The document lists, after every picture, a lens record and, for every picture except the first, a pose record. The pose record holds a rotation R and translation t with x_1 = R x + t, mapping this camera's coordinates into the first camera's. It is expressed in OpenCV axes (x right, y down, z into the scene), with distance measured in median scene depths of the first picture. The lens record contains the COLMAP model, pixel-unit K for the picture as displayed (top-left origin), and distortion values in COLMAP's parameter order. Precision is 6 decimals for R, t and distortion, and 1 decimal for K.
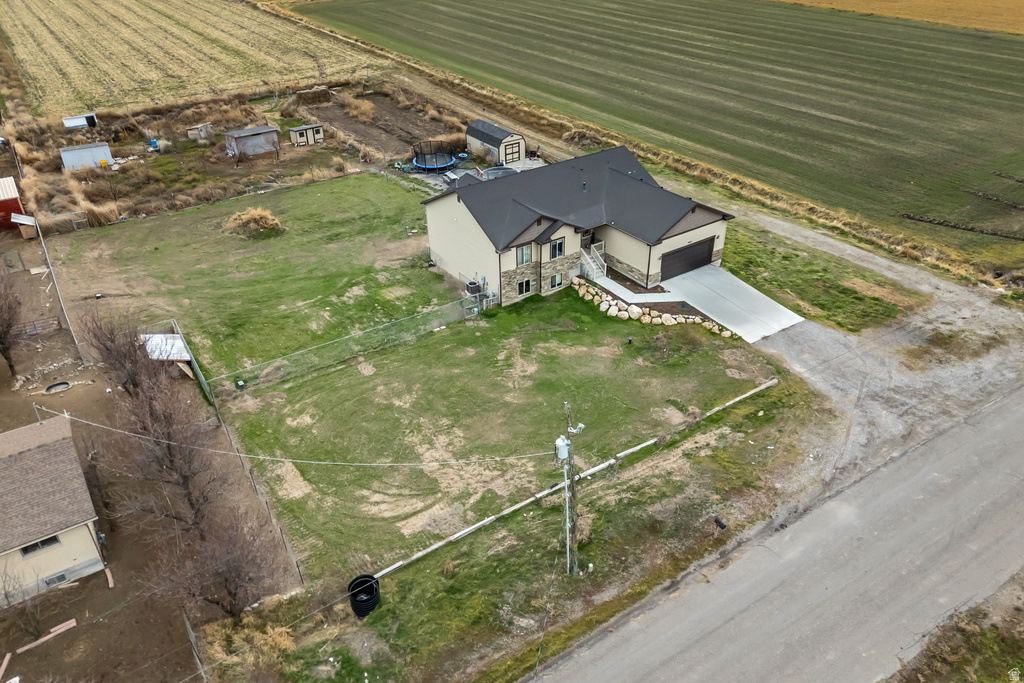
lens RADIAL K [[753.1, 0, 513.8], [0, 753.1, 341.6], [0, 0, 1]] dist [0.085563, -0.082201]
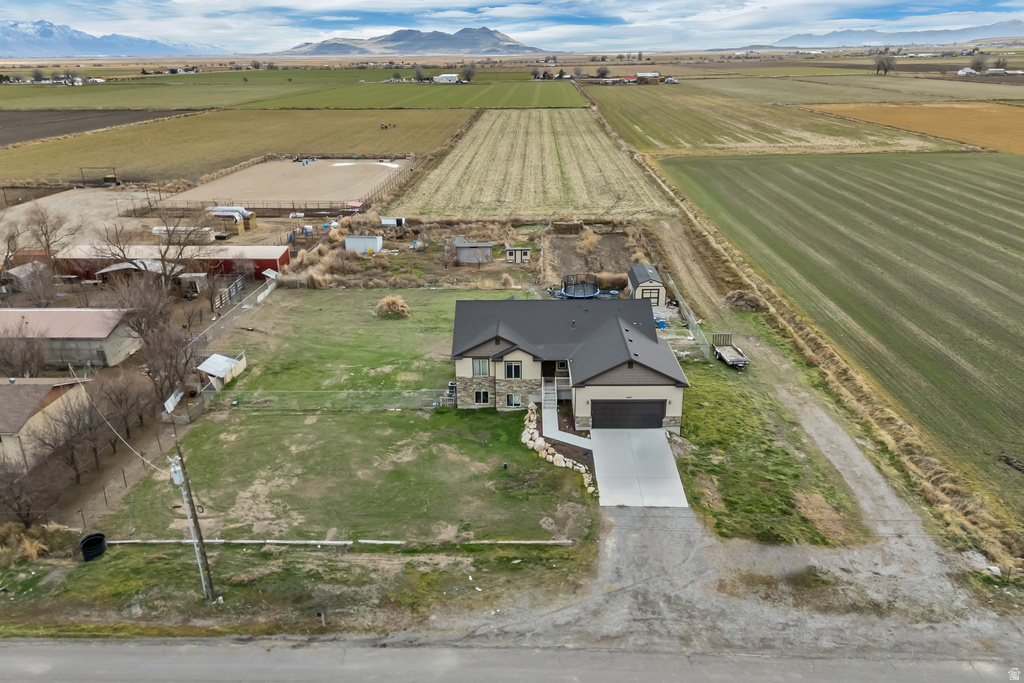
lens RADIAL K [[753.1, 0, 513.8], [0, 753.1, 341.6], [0, 0, 1]] dist [0.085563, -0.082201]
pose [[0.814366, 0.215606, -0.538815, 0.619856], [-0.308346, 0.947290, -0.086978, -0.068626], [0.491661, 0.236973, 0.837922, 0.091750]]
